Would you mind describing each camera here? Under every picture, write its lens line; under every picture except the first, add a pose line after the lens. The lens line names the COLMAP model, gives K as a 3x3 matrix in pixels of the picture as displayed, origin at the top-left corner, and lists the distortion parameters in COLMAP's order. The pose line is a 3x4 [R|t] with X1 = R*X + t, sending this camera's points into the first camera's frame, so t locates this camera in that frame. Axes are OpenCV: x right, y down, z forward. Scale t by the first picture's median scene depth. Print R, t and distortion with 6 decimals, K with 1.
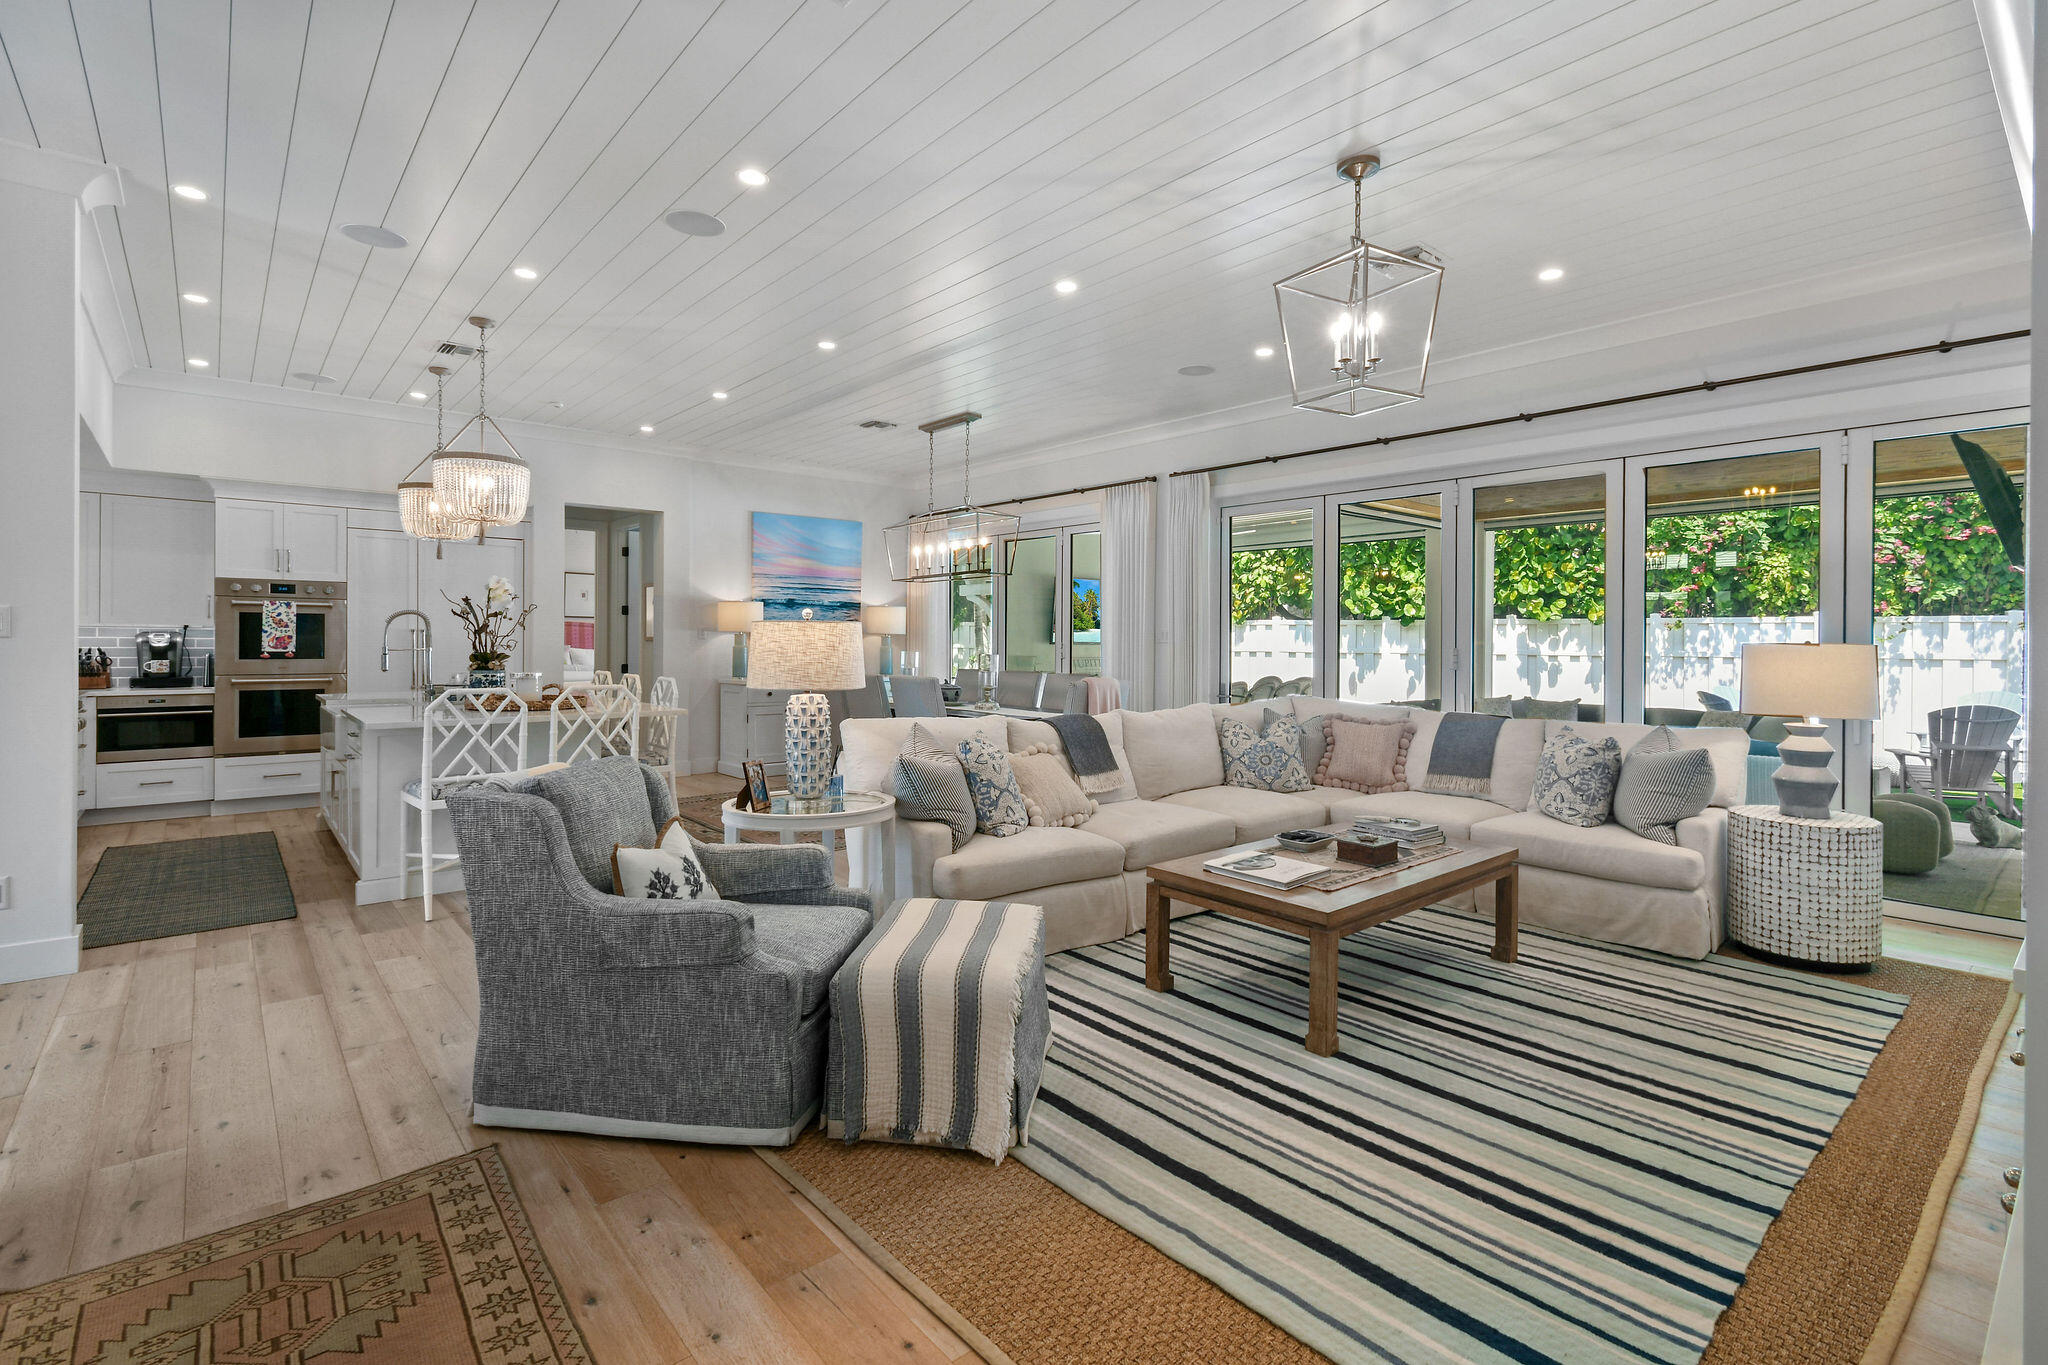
lens RADIAL K [[944.7, 0, 1025.9], [0, 944.7, 644.2], [0, 0, 1]] dist [0.007367, -0.000287]
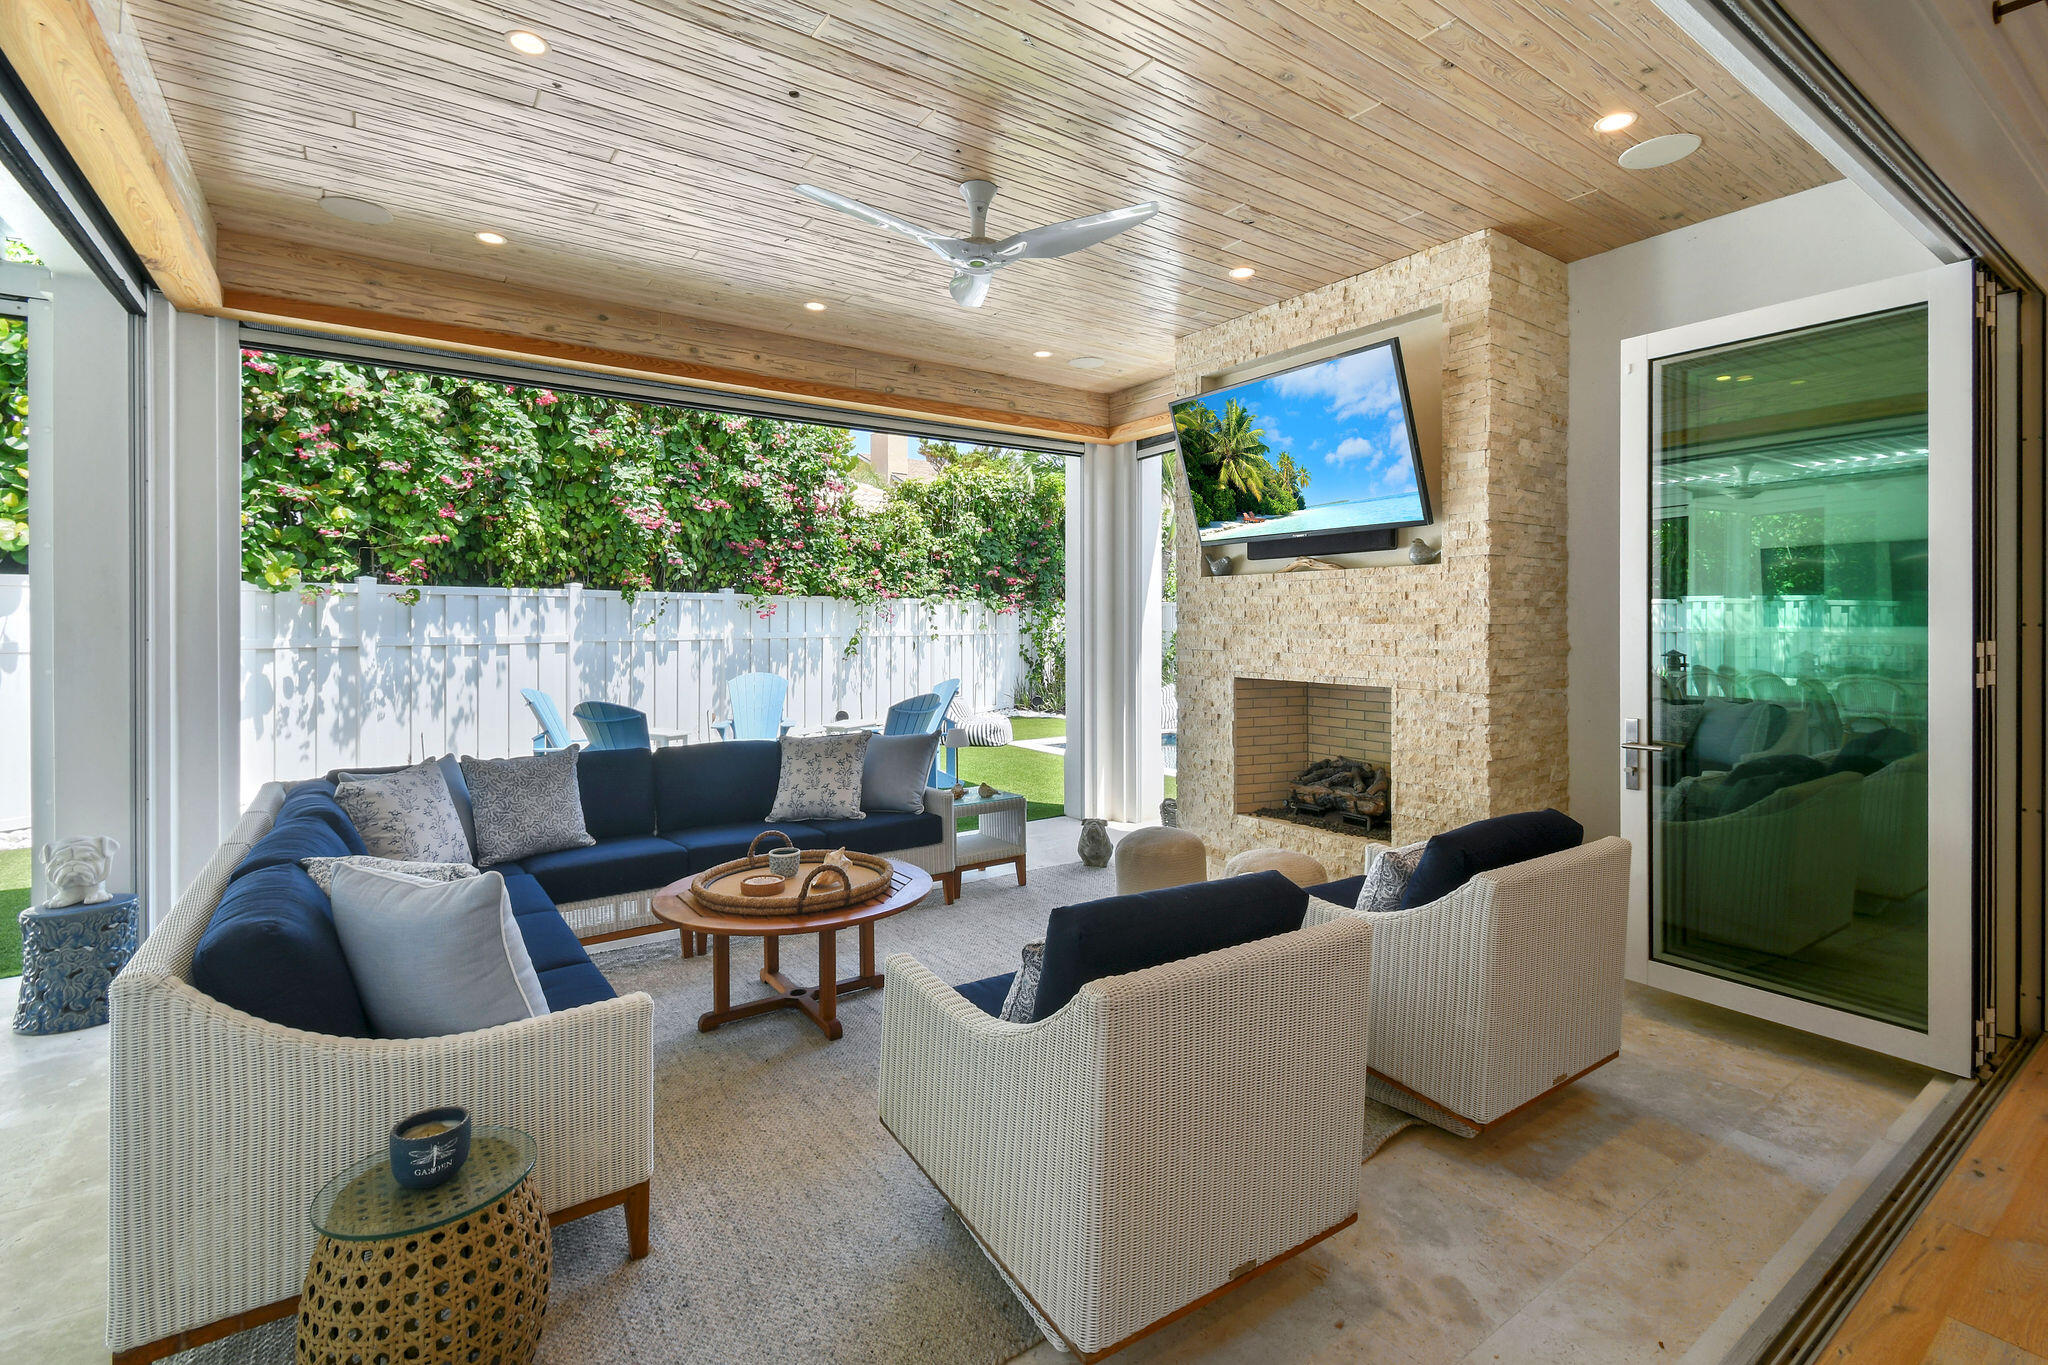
lens RADIAL K [[923.7, 0, 1026.0], [0, 923.7, 629.1], [0, 0, 1]] dist [0.001471, 0.000032]
pose [[0.096300, -0.012274, 0.995277, 0.196259], [0.005341, 0.999916, 0.011815, -0.005629], [-0.995338, 0.004178, 0.096357, 0.988099]]
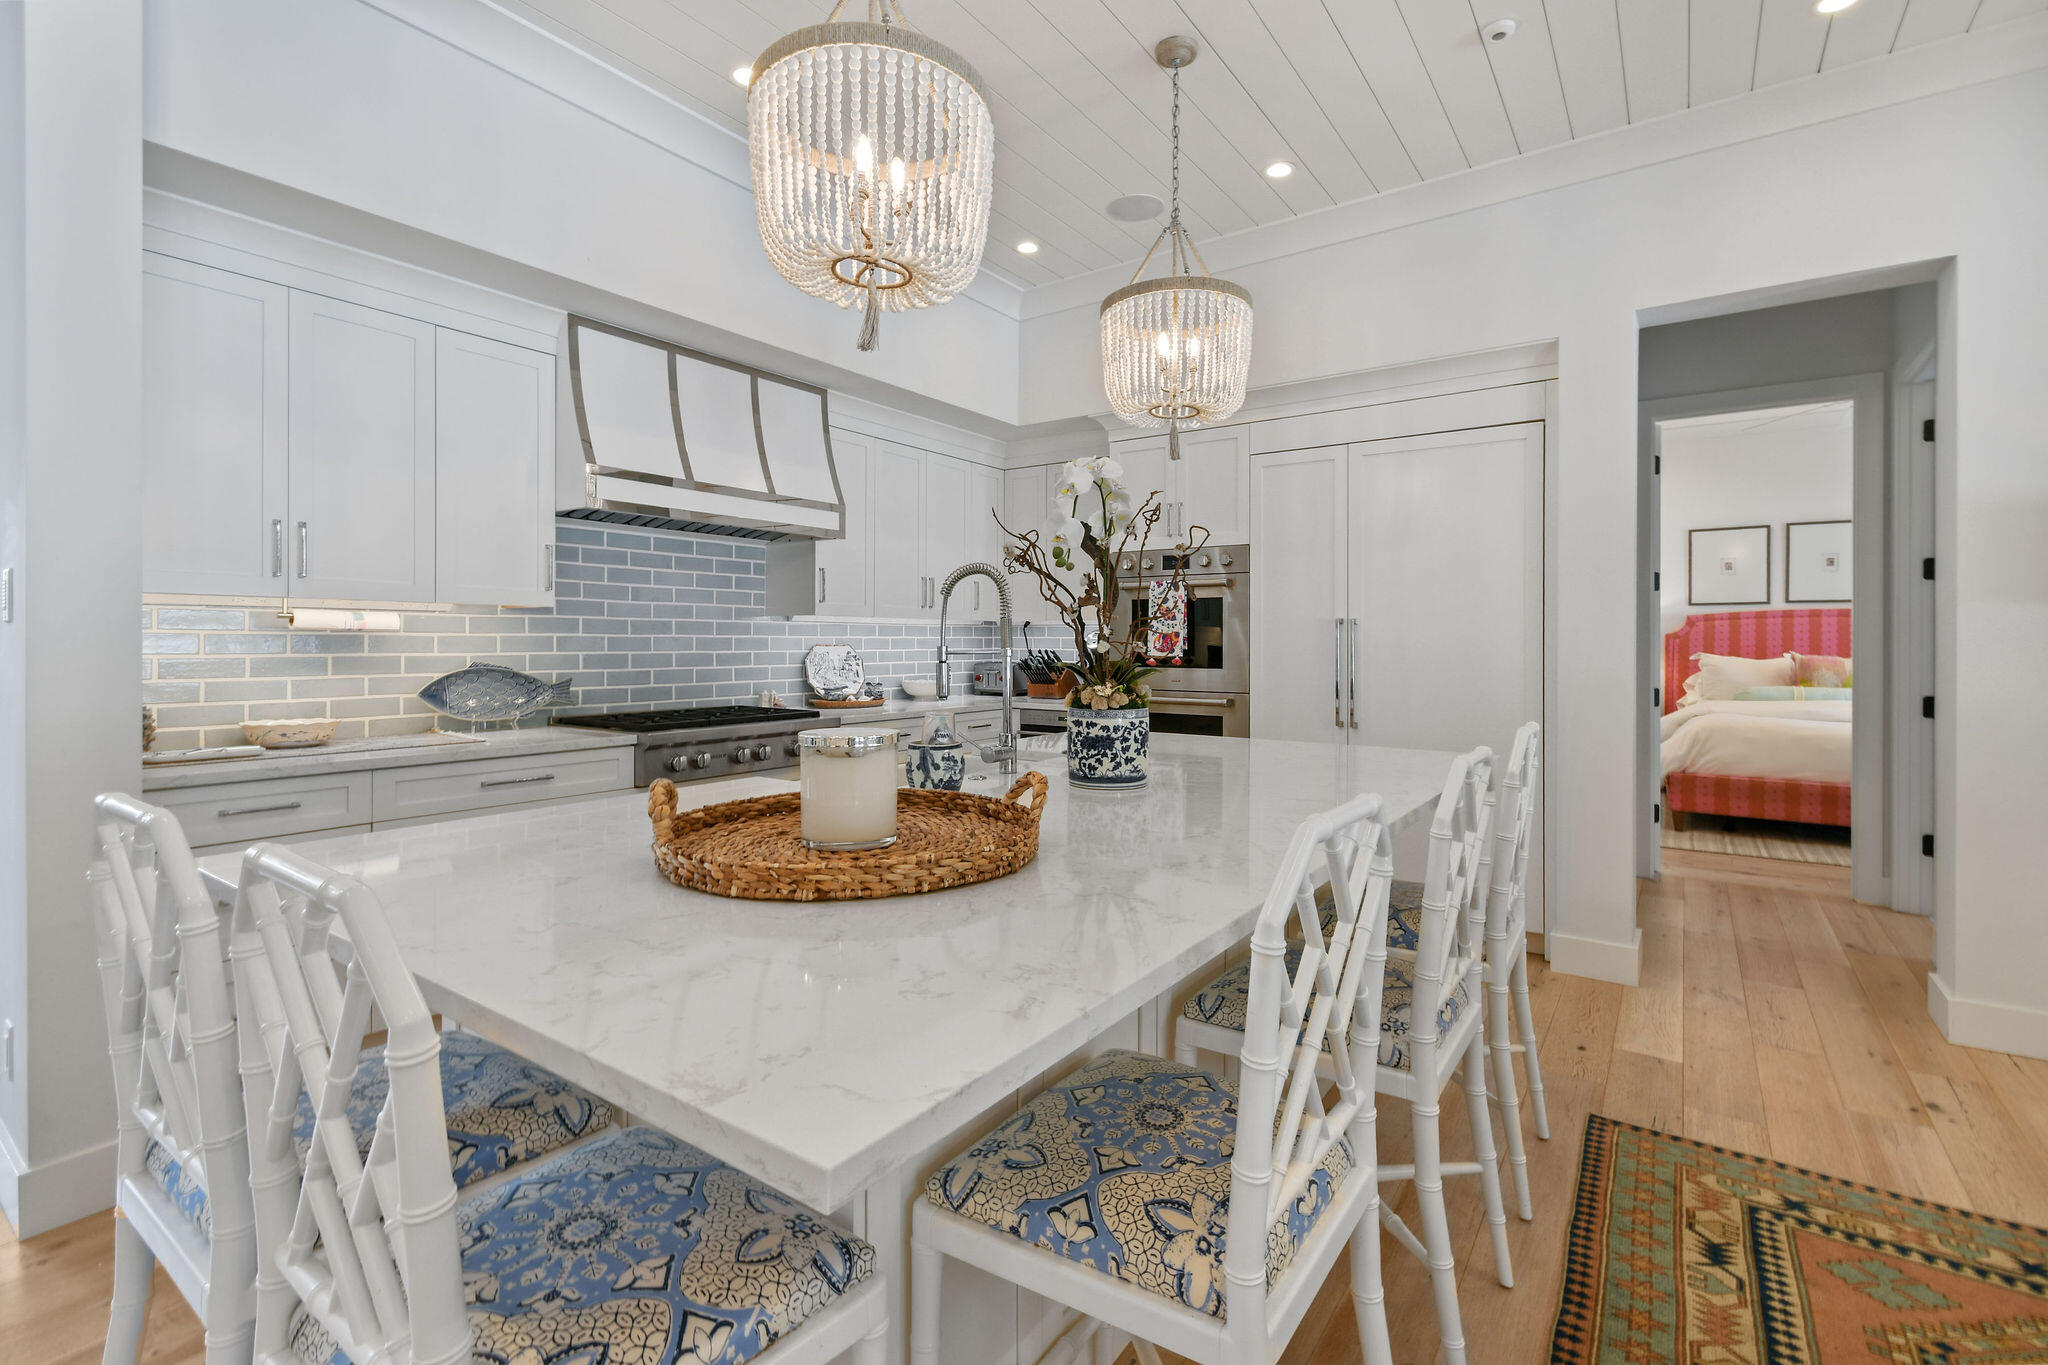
lens RADIAL K [[923.8, 0, 1037.5], [0, 923.8, 641.9], [0, 0, 1]] dist [0.001943, -0.002156]
pose [[0.248207, -0.007316, -0.968679, -0.181478], [-0.005298, 0.999946, -0.008910, 0.003703], [0.968693, 0.007343, 0.248155, 0.747779]]
